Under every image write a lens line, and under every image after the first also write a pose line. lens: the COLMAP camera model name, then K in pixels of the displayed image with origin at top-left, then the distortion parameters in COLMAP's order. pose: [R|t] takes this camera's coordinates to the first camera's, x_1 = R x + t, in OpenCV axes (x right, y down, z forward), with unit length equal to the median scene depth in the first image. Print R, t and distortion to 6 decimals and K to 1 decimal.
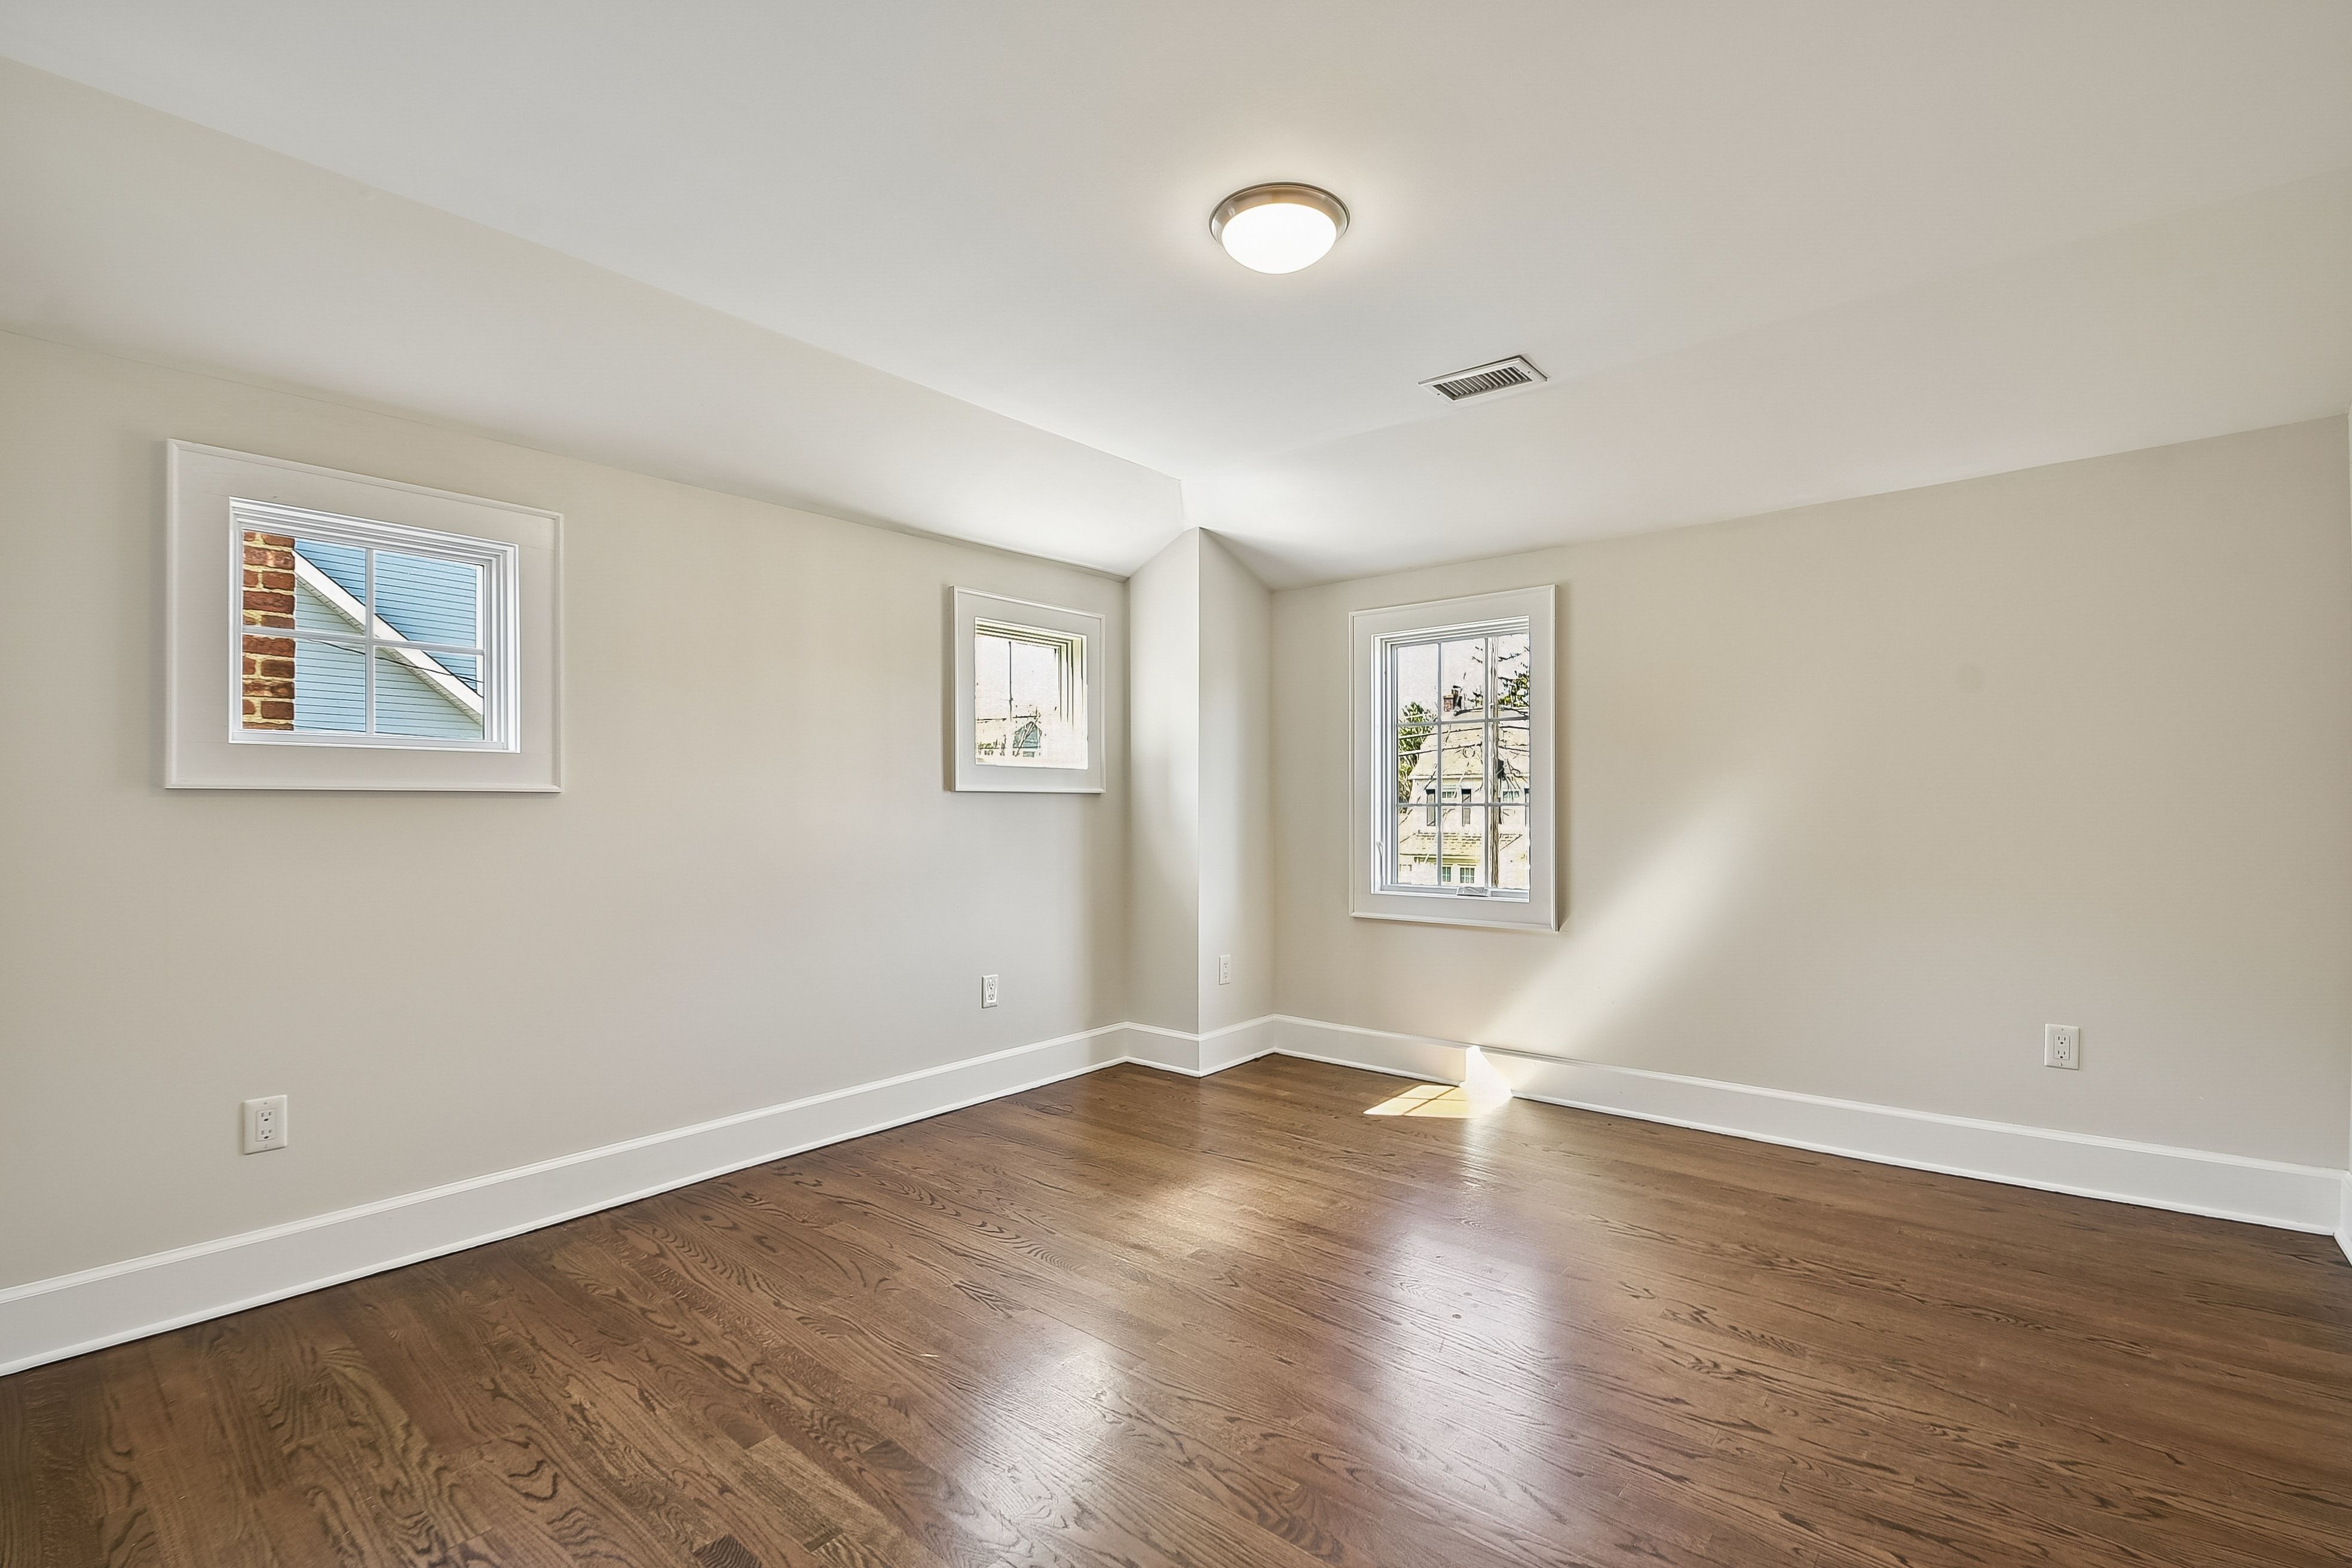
lens RADIAL K [[1037.4, 0, 1175.1], [0, 1037.4, 802.9], [0, 0, 1]] dist [0.015009, -0.000260]
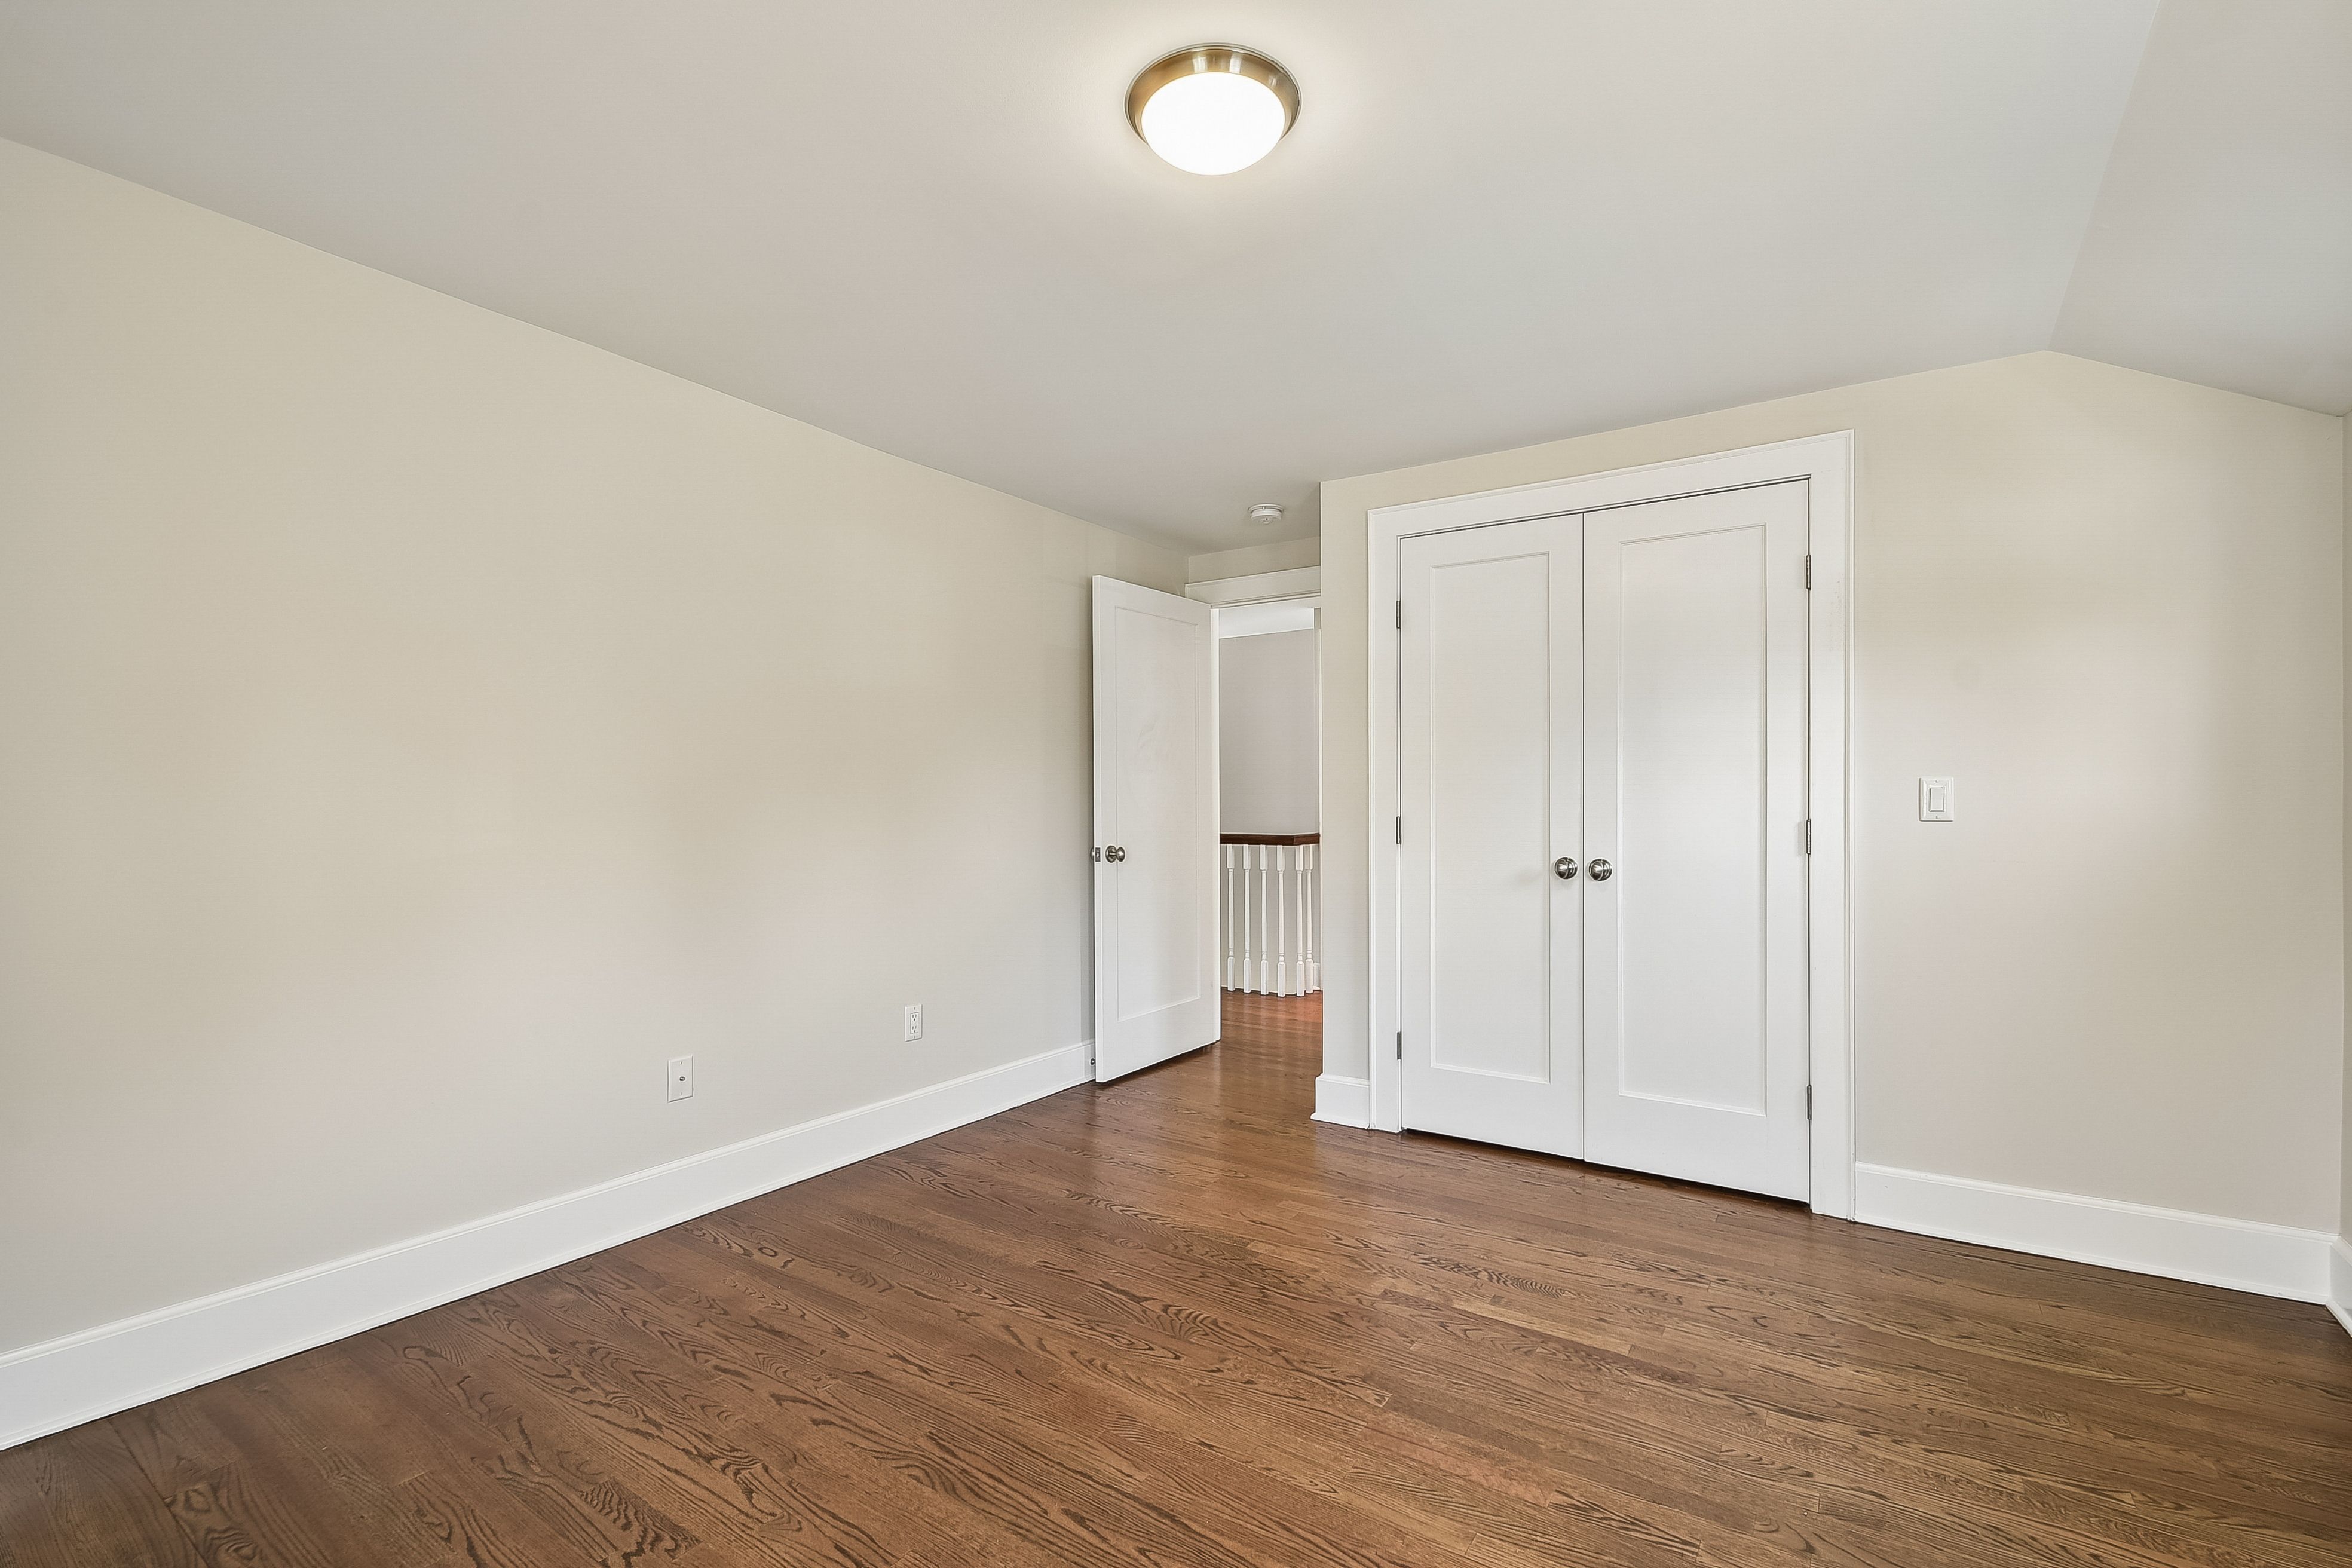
lens RADIAL K [[1037.4, 0, 1175.1], [0, 1037.4, 802.9], [0, 0, 1]] dist [0.015009, -0.000260]
pose [[-0.994452, 0.005178, -0.105069, 0.253680], [0.004778, 0.999980, 0.004055, -0.032867], [0.105088, 0.003530, -0.994457, 2.150195]]
